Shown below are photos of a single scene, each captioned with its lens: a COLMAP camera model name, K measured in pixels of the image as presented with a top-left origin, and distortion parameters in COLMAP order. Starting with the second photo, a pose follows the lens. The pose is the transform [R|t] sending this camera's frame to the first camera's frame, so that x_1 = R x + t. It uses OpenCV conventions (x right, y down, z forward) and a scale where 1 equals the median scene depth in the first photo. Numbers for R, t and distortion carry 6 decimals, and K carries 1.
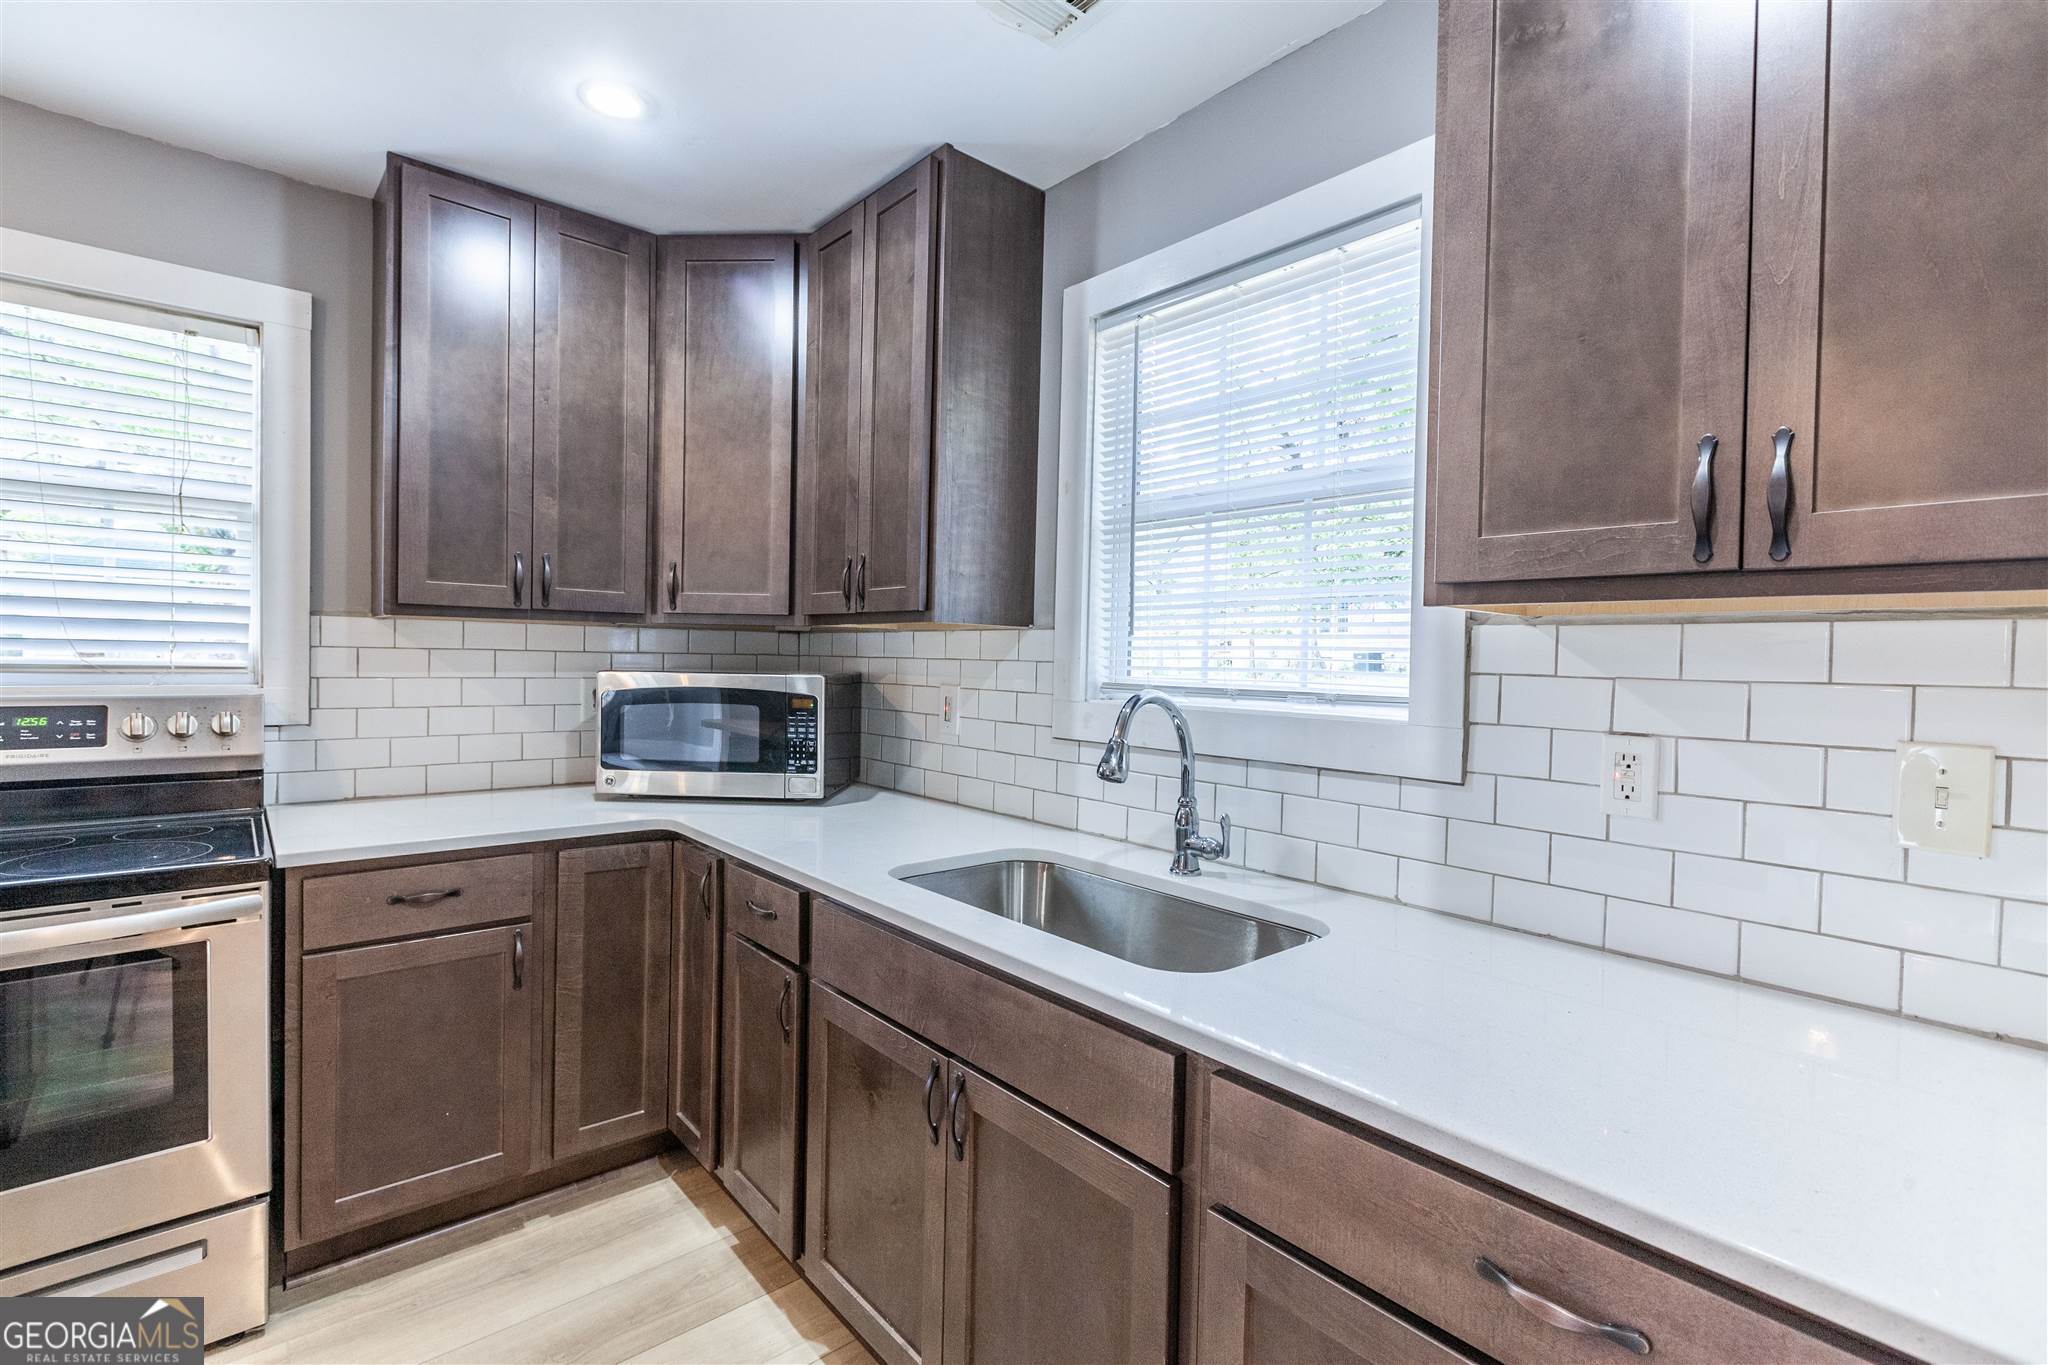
lens RADIAL K [[917.3, 0, 1018.2], [0, 917.3, 674.1], [0, 0, 1]] dist [0.001491, 0.000169]
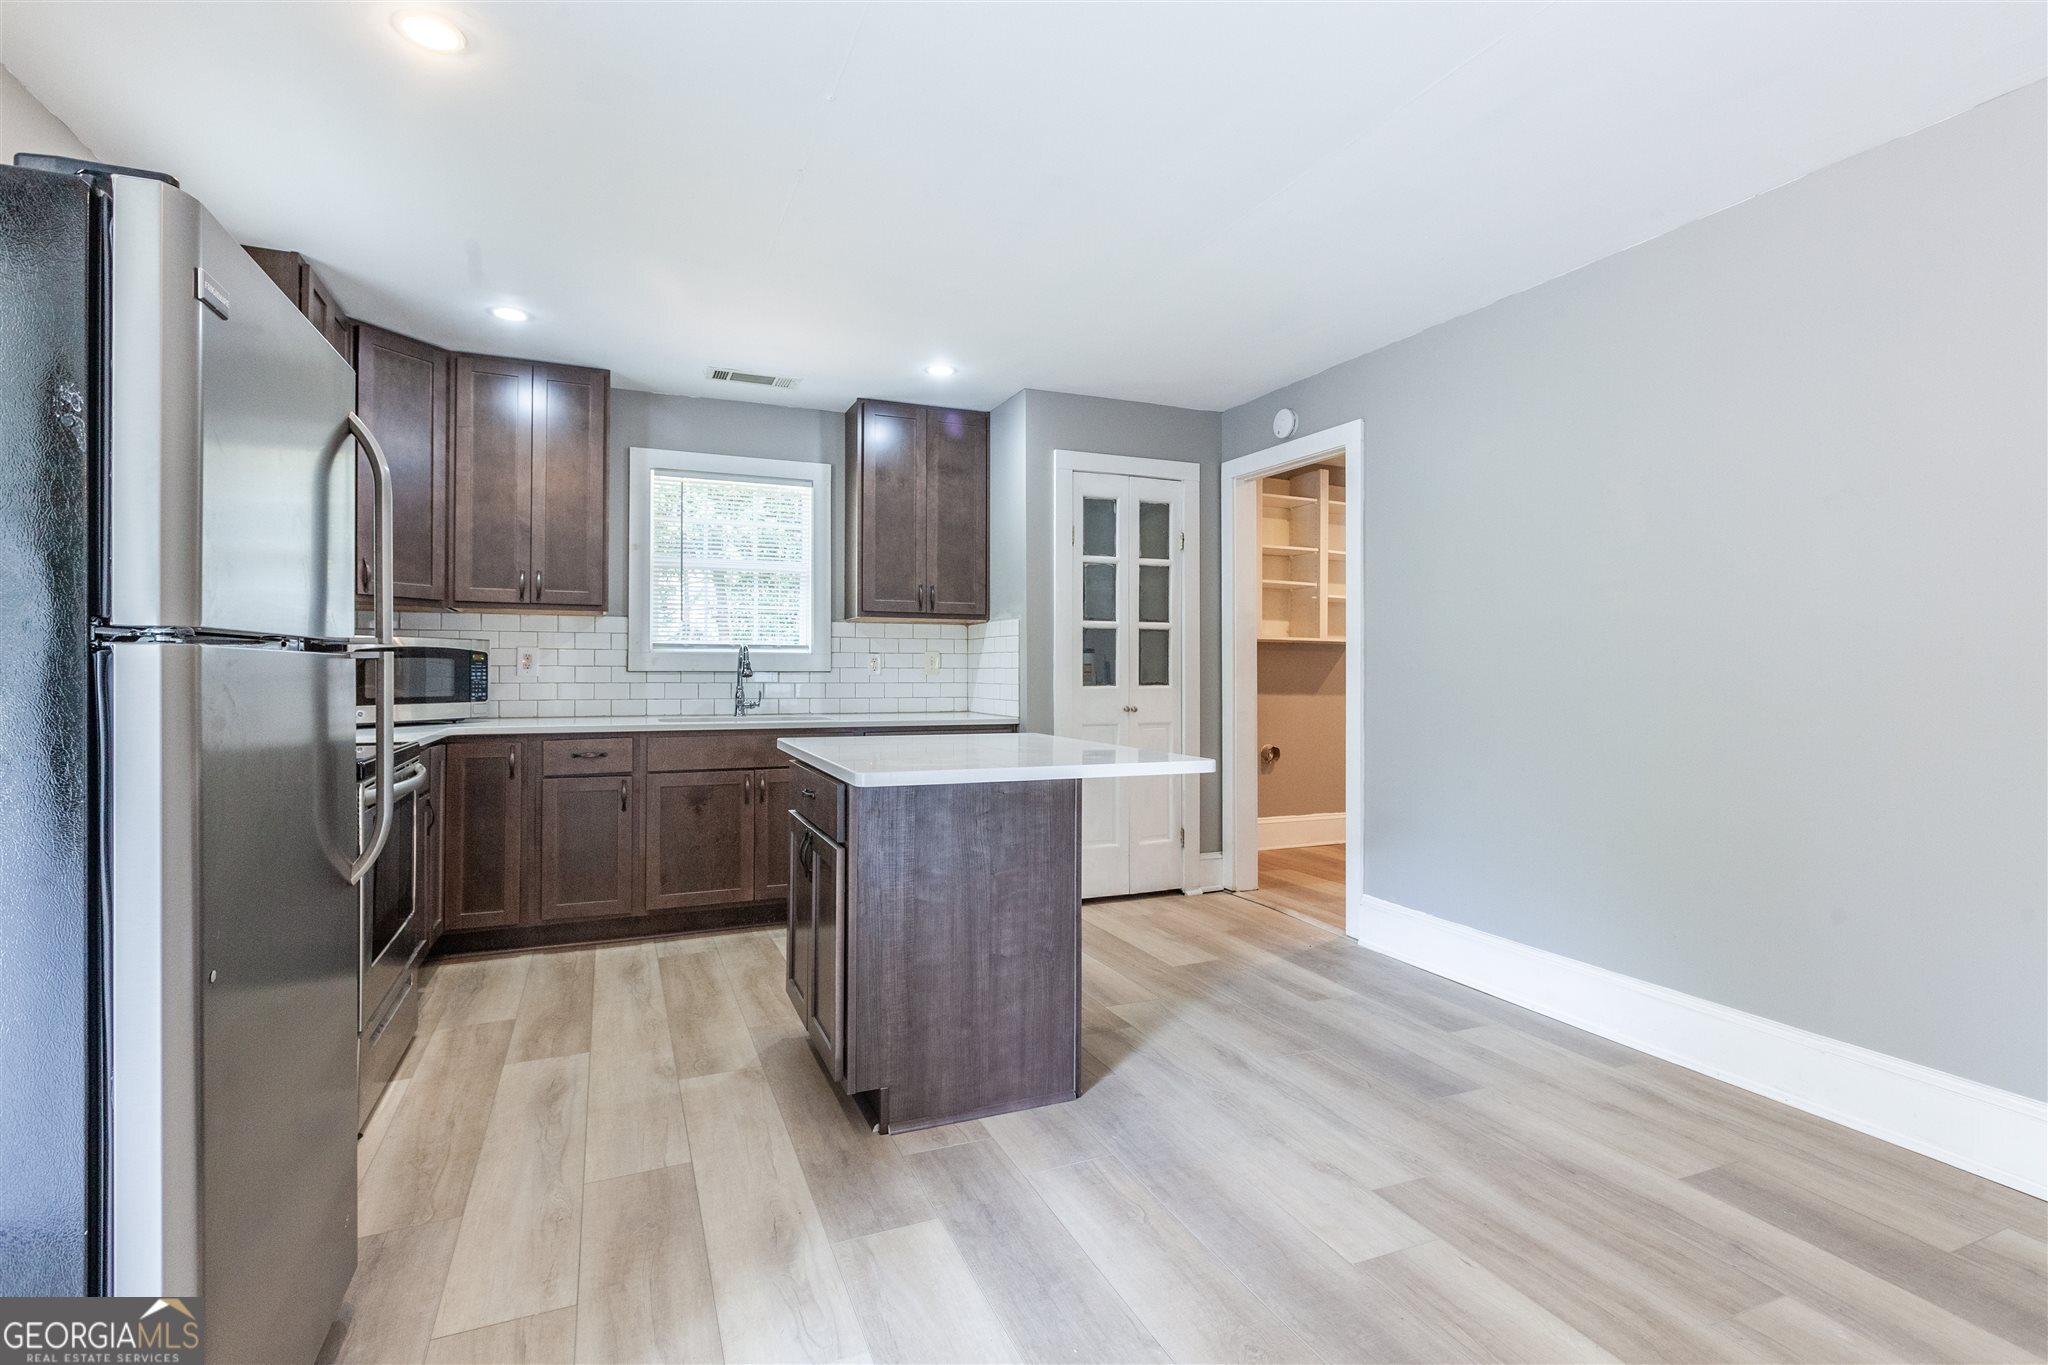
lens RADIAL K [[967.5, 0, 1024.4], [0, 967.5, 665.5], [0, 0, 1]] dist [0.001476, 0.000061]
pose [[0.302896, -0.014565, 0.952912, -1.734395], [0.021312, 0.999737, 0.008507, 0.058136], [-0.952785, 0.017732, 0.303127, -0.456335]]
